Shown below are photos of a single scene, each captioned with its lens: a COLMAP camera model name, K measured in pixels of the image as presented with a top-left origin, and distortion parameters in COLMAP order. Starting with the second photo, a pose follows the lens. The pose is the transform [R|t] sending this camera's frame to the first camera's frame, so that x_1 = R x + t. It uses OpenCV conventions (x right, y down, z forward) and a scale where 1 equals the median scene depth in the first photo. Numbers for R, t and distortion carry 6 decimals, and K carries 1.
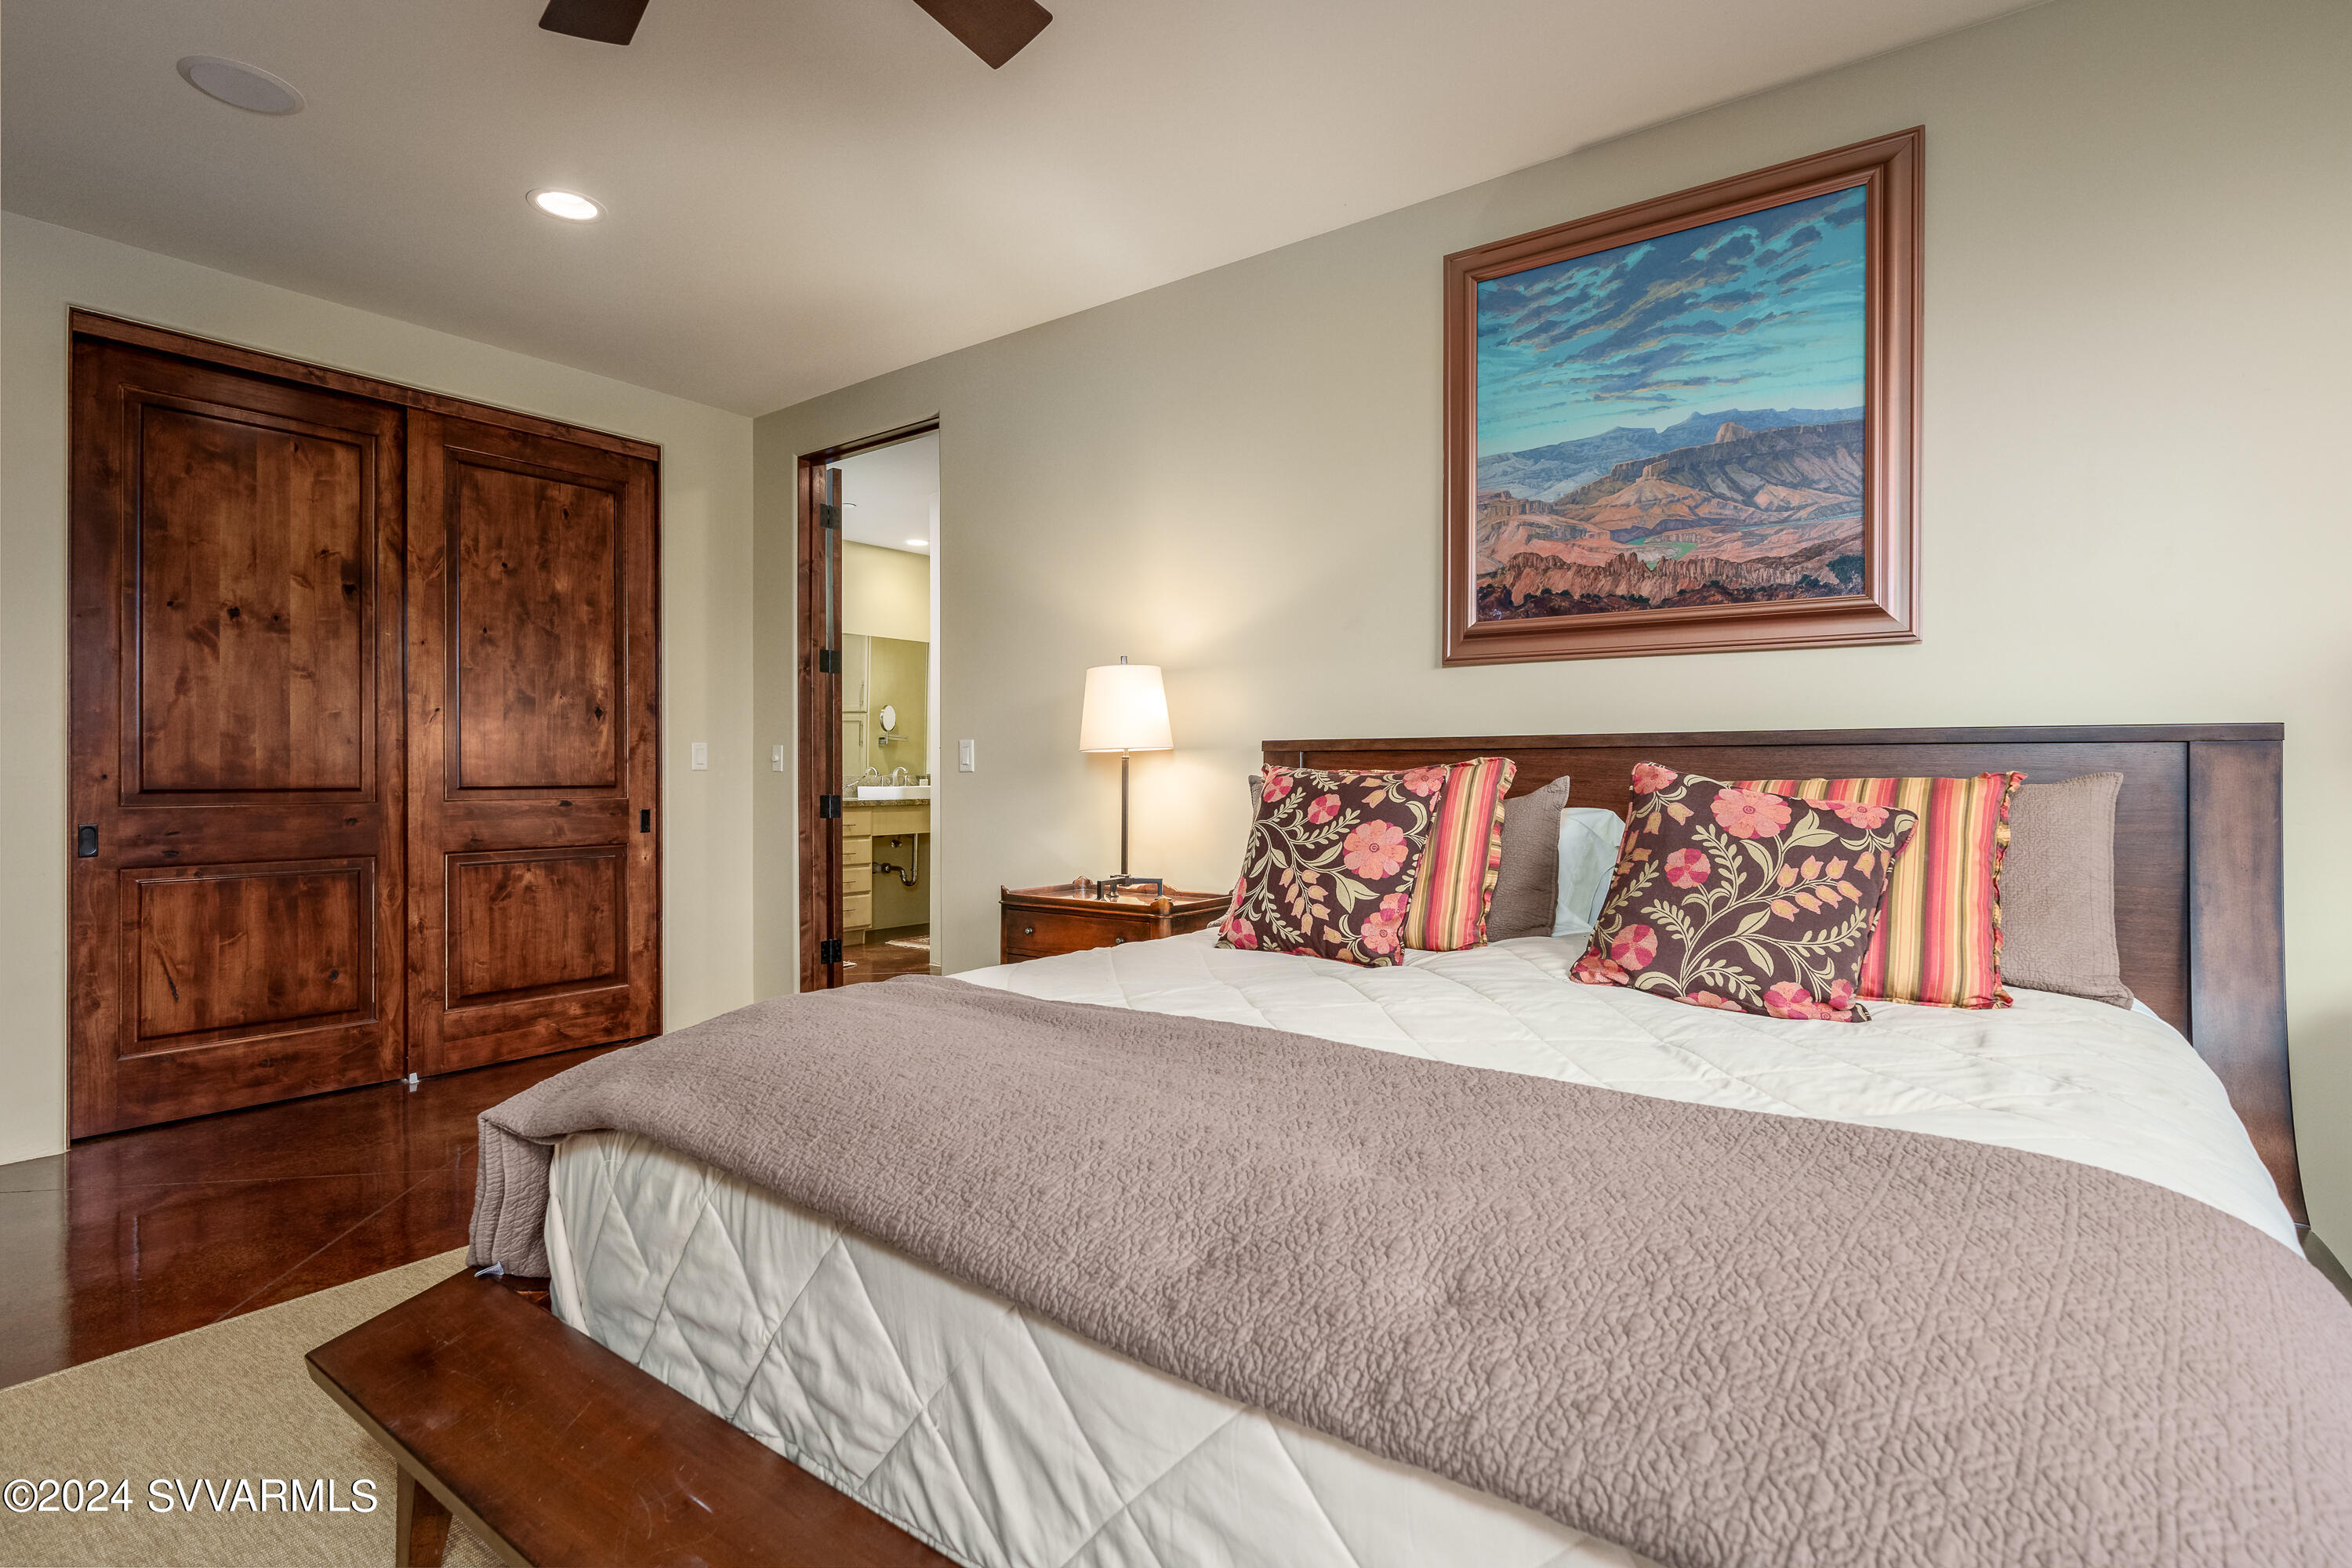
lens RADIAL K [[1104.4, 0, 1169.7], [0, 1104.4, 772.1], [0, 0, 1]] dist [-0.000550, -0.000077]
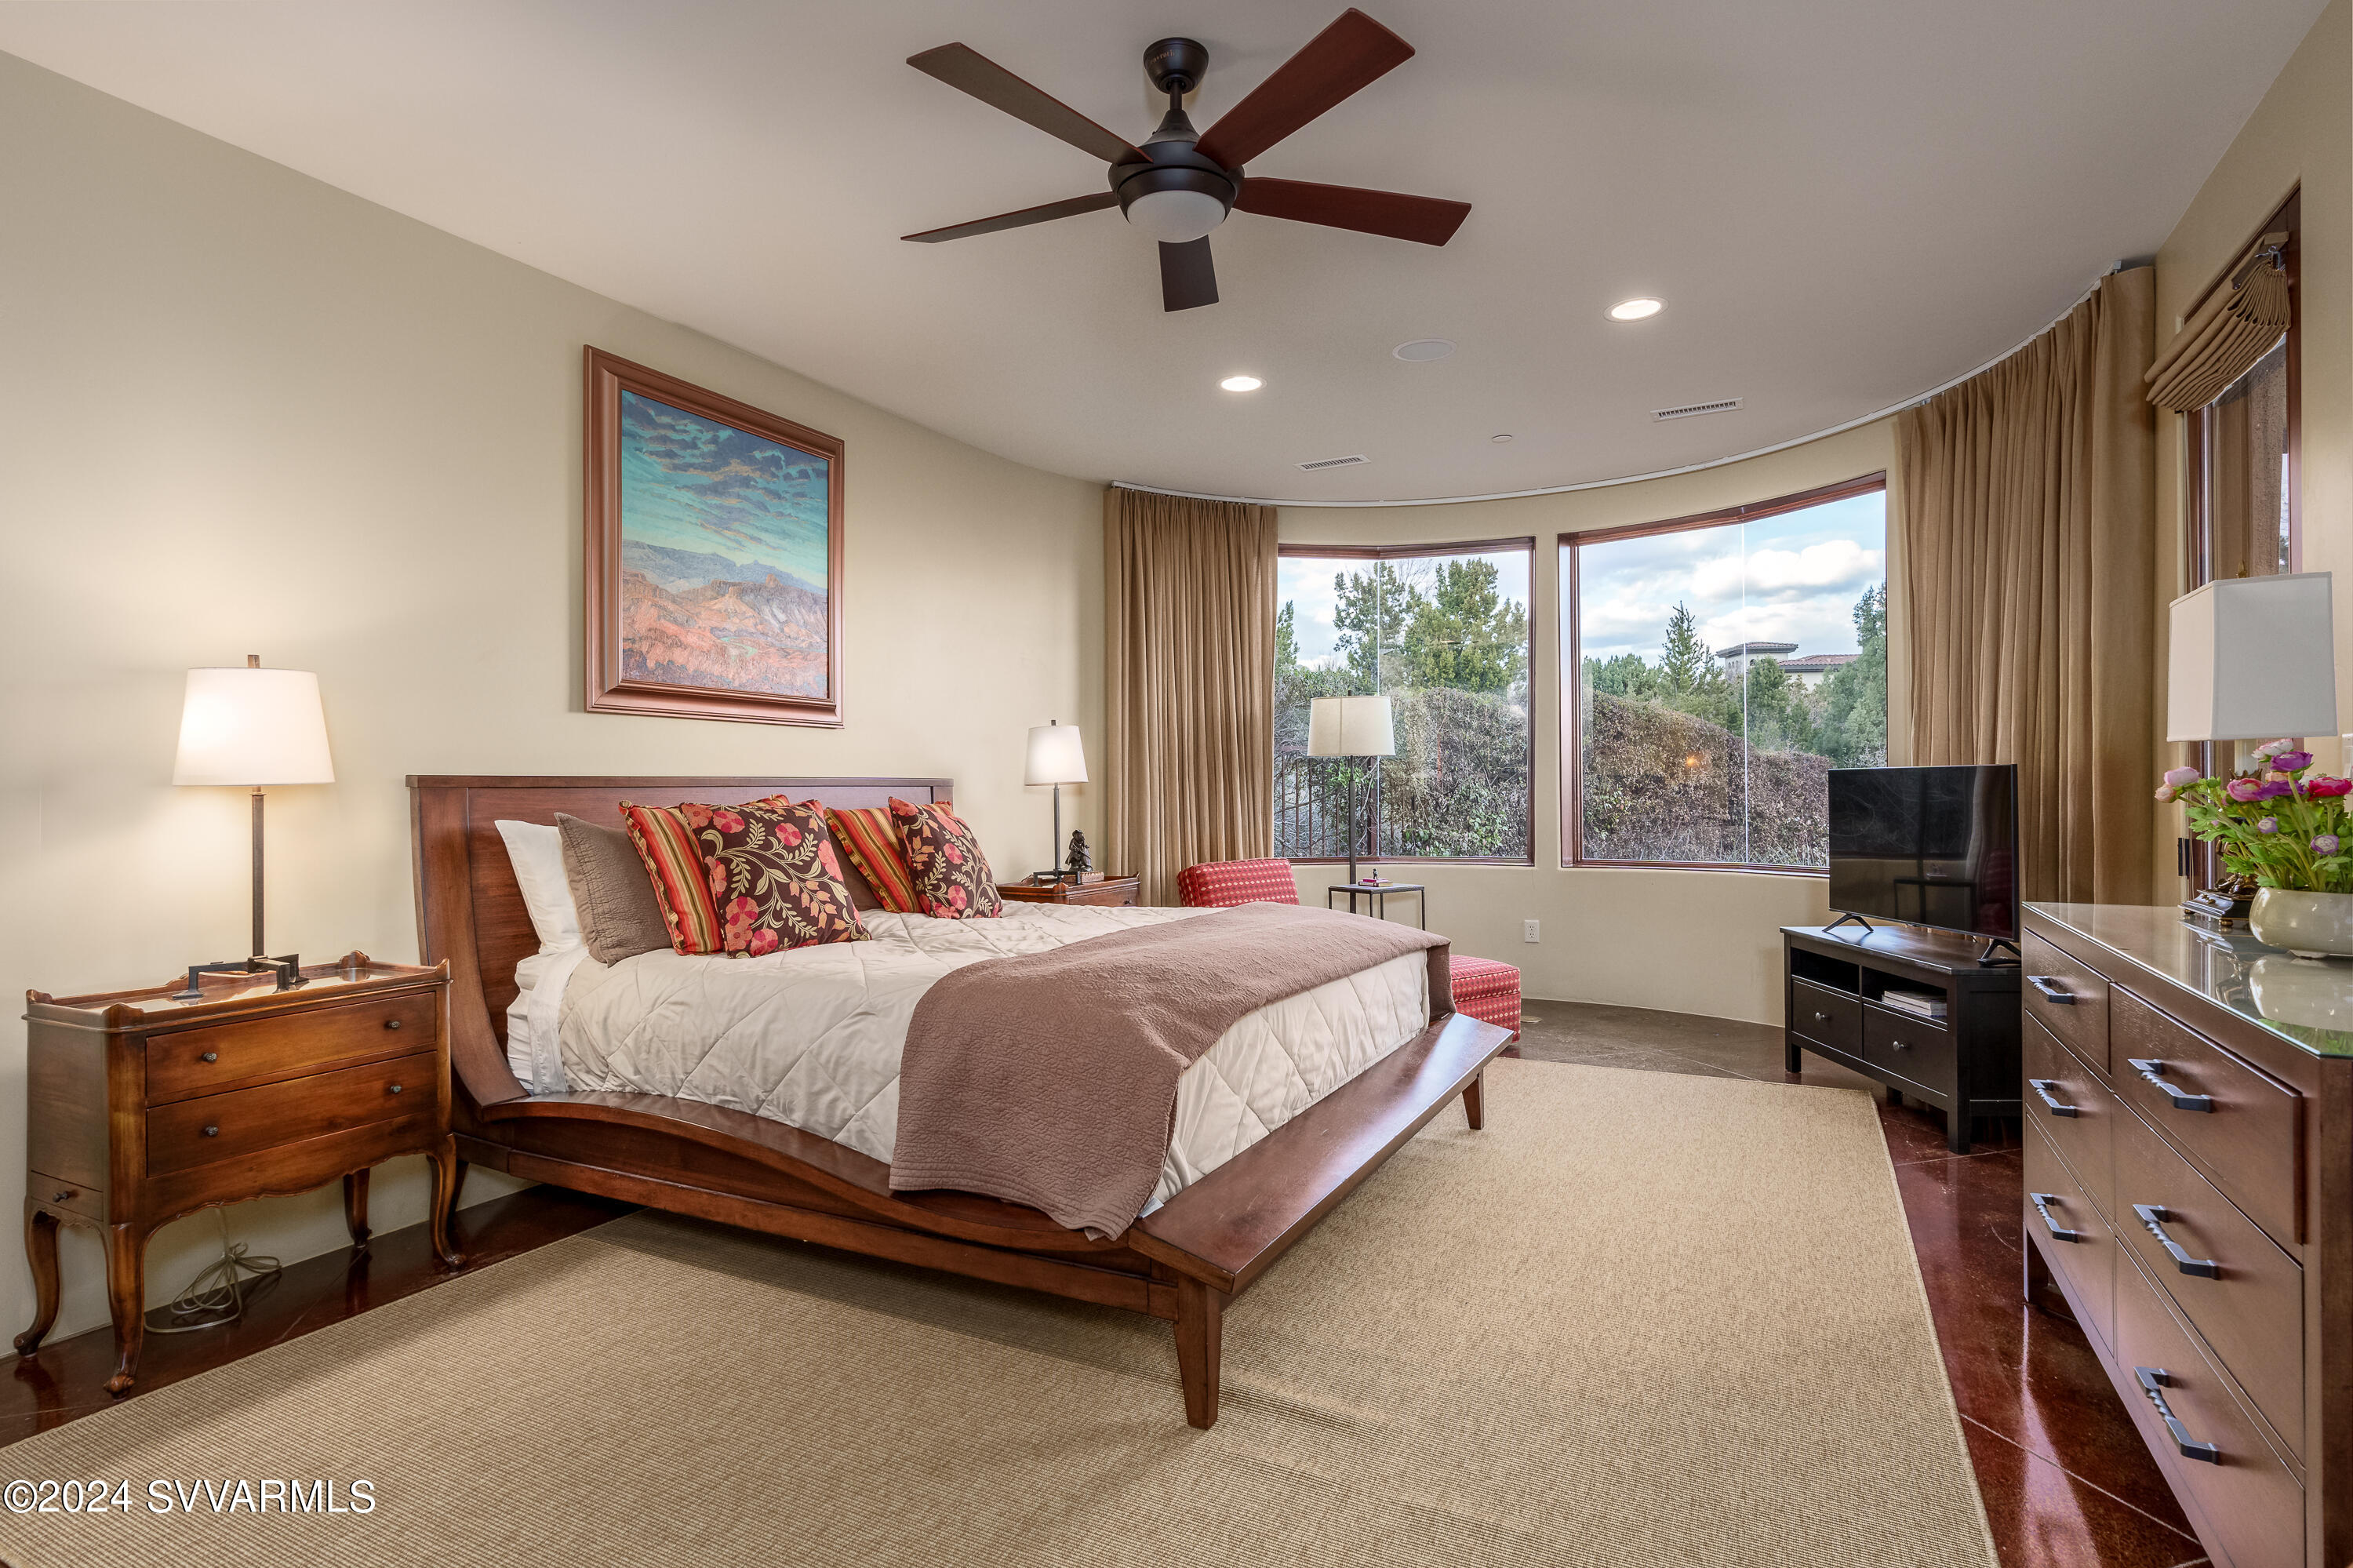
lens RADIAL K [[1197.2, 0, 1175.5], [0, 1197.2, 789.5], [0, 0, 1]] dist [-0.001718, -0.000131]
pose [[-0.139539, -0.000084, 0.990217, -1.152711], [0.008788, 0.999961, 0.001323, -0.015933], [-0.990178, 0.008887, -0.139533, 0.651483]]
